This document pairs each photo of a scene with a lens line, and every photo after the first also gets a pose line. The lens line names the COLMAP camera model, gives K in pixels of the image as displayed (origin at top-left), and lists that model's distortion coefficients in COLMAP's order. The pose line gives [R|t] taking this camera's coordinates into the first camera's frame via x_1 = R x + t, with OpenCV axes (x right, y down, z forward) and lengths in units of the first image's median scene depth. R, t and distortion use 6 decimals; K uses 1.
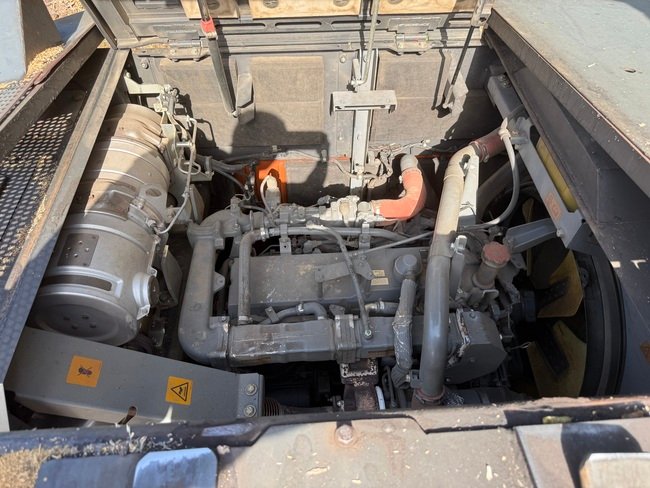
lens RADIAL K [[450.3, 0, 327.2], [0, 450.3, 227.9], [0, 0, 1]] dist [0.098836, -0.132584]
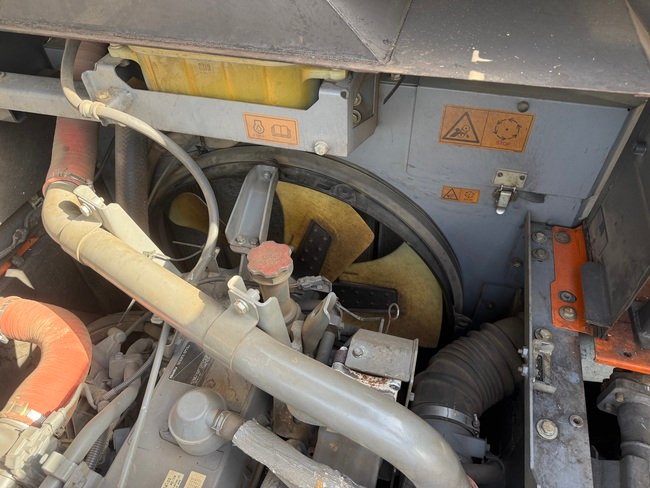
lens RADIAL K [[464.0, 0, 326.1], [0, 464.0, 240.9], [0, 0, 1]] dist [0.030786, -0.046360]
pose [[0.332038, -0.685423, 0.648033, 0.035713], [0.743028, 0.613279, 0.267953, -0.059285], [-0.581086, 0.392536, 0.712920, 0.523468]]
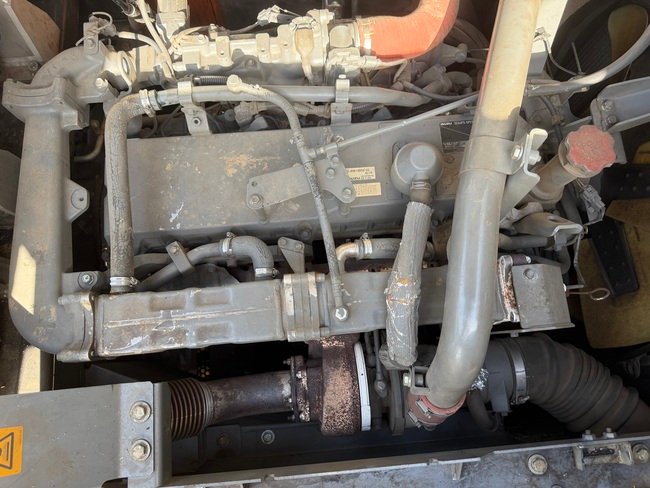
lens RADIAL K [[464.0, 0, 326.1], [0, 464.0, 240.9], [0, 0, 1]] dist [0.030786, -0.046360]
pose [[0.999559, -0.023479, 0.018179, 0.056327], [0.012583, 0.889432, 0.456893, -0.096080], [-0.026897, -0.456463, 0.889336, 0.472689]]
